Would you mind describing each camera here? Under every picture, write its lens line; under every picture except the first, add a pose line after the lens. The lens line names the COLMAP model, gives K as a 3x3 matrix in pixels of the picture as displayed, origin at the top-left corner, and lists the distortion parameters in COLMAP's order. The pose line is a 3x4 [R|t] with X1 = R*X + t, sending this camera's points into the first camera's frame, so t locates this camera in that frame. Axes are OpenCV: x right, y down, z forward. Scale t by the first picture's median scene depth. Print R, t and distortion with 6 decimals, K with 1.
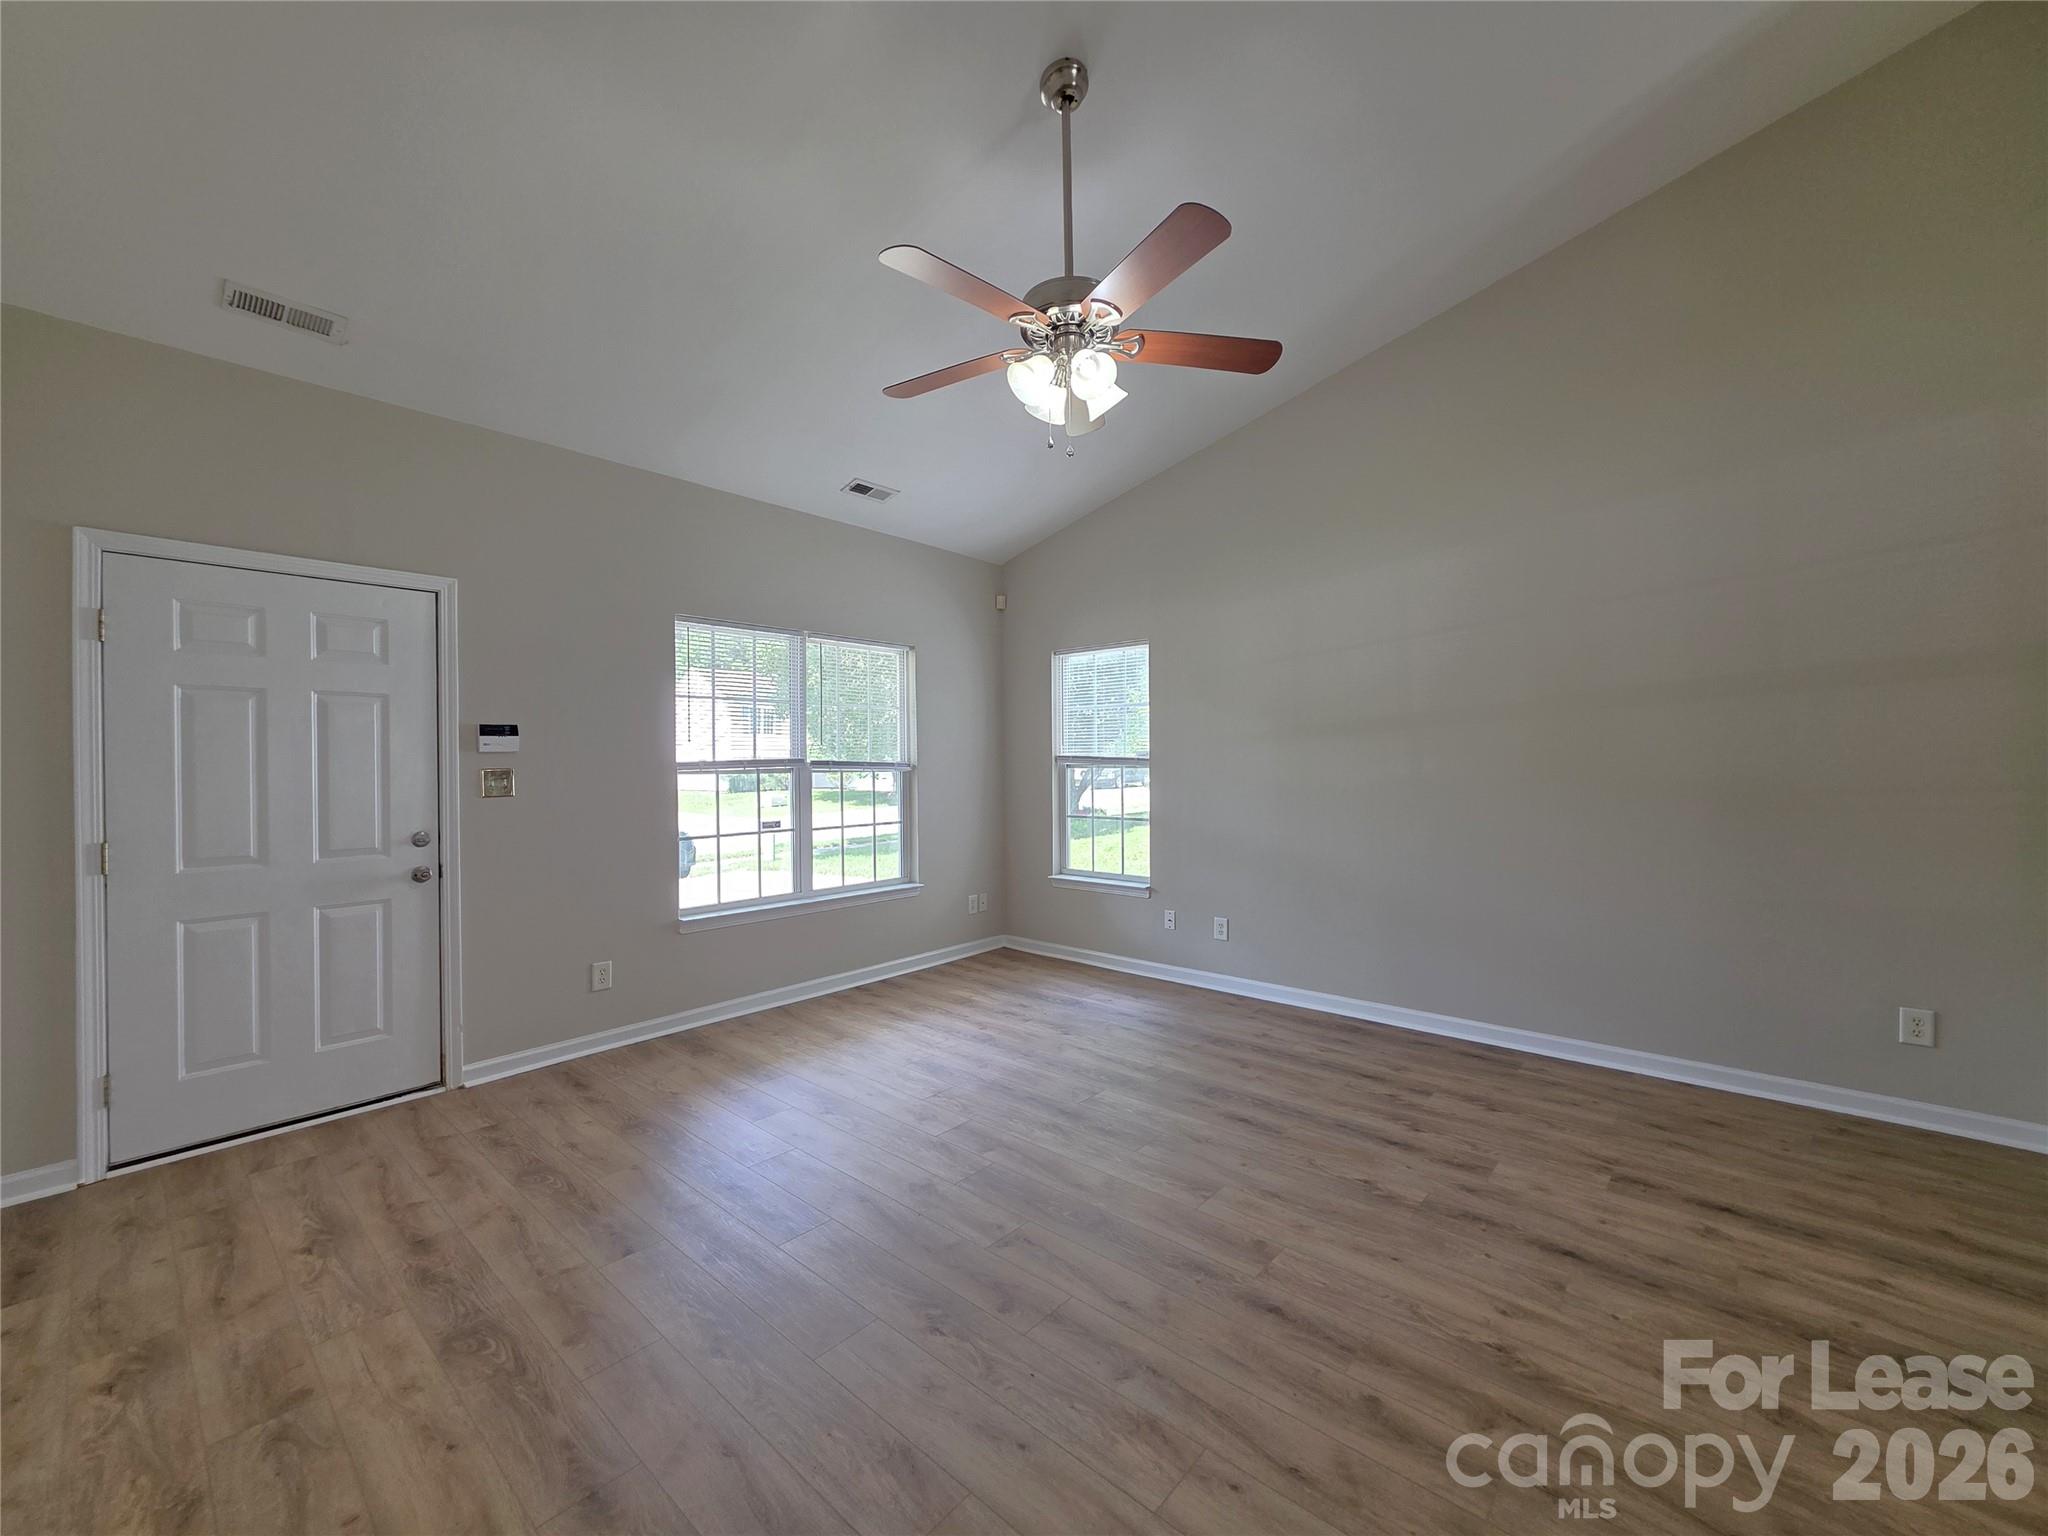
lens RADIAL K [[824.1, 0, 1034.2], [0, 824.1, 768.0], [0, 0, 1]] dist [-0.001078, -0.000267]
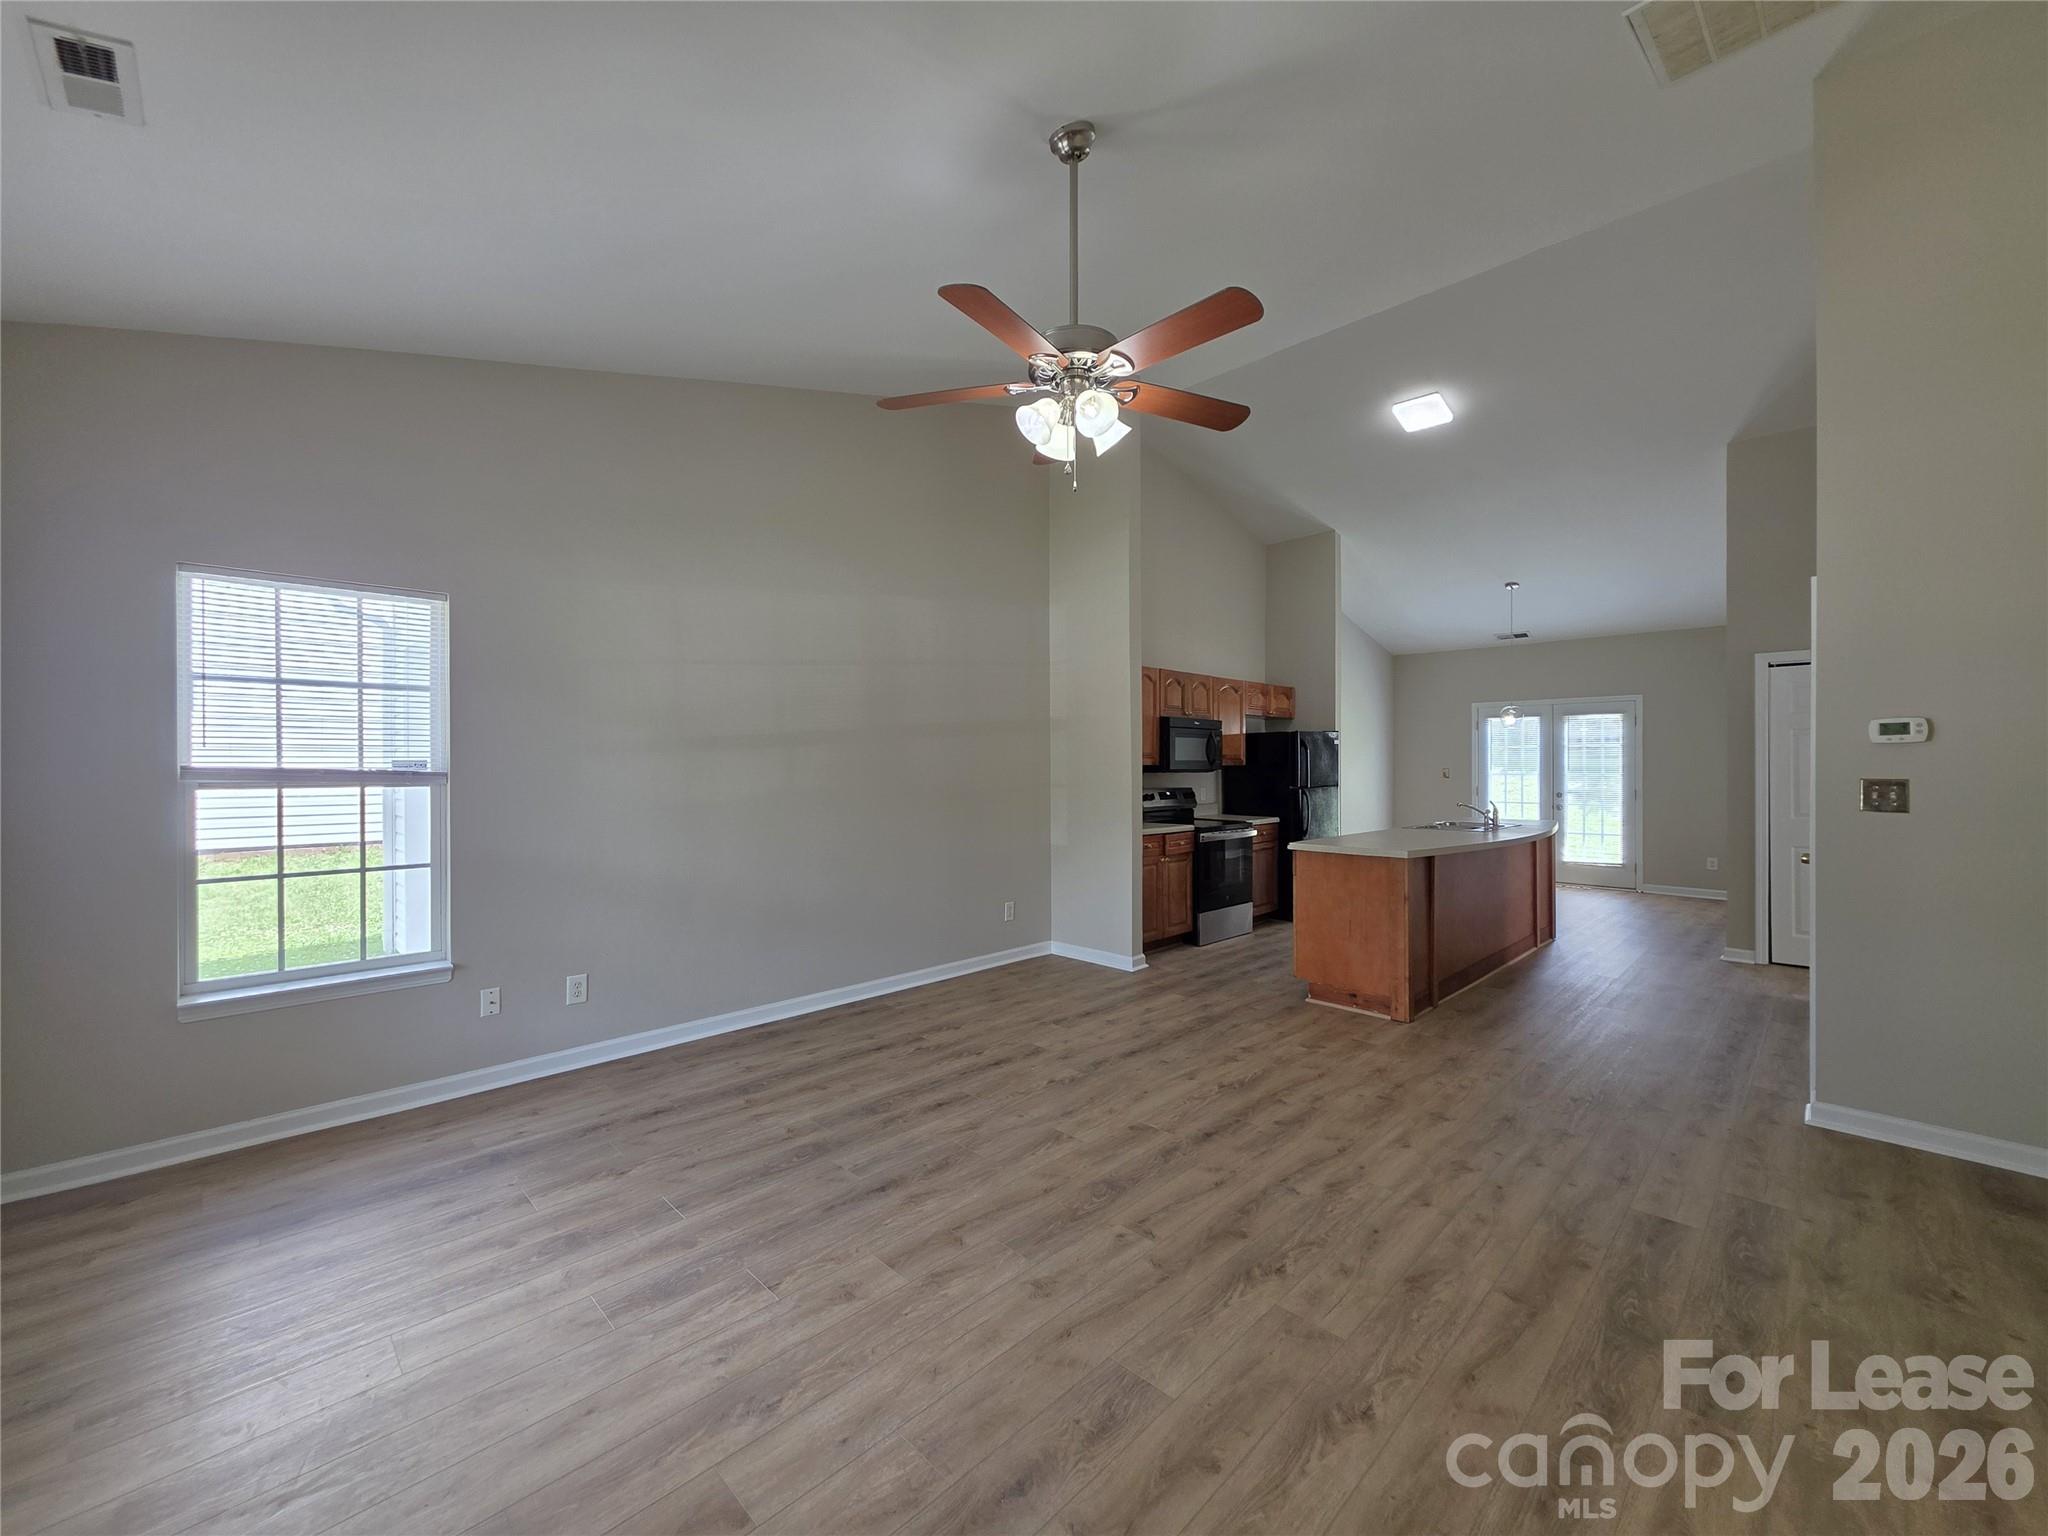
lens RADIAL K [[824.1, 0, 1030.1], [0, 824.1, 766.3], [0, 0, 1]] dist [-0.001078, -0.000267]
pose [[0.060173, 0.004470, 0.998178, -0.834317], [0.011850, 0.999916, -0.005192, -0.011023], [-0.998118, 0.012140, 0.060115, 0.821819]]
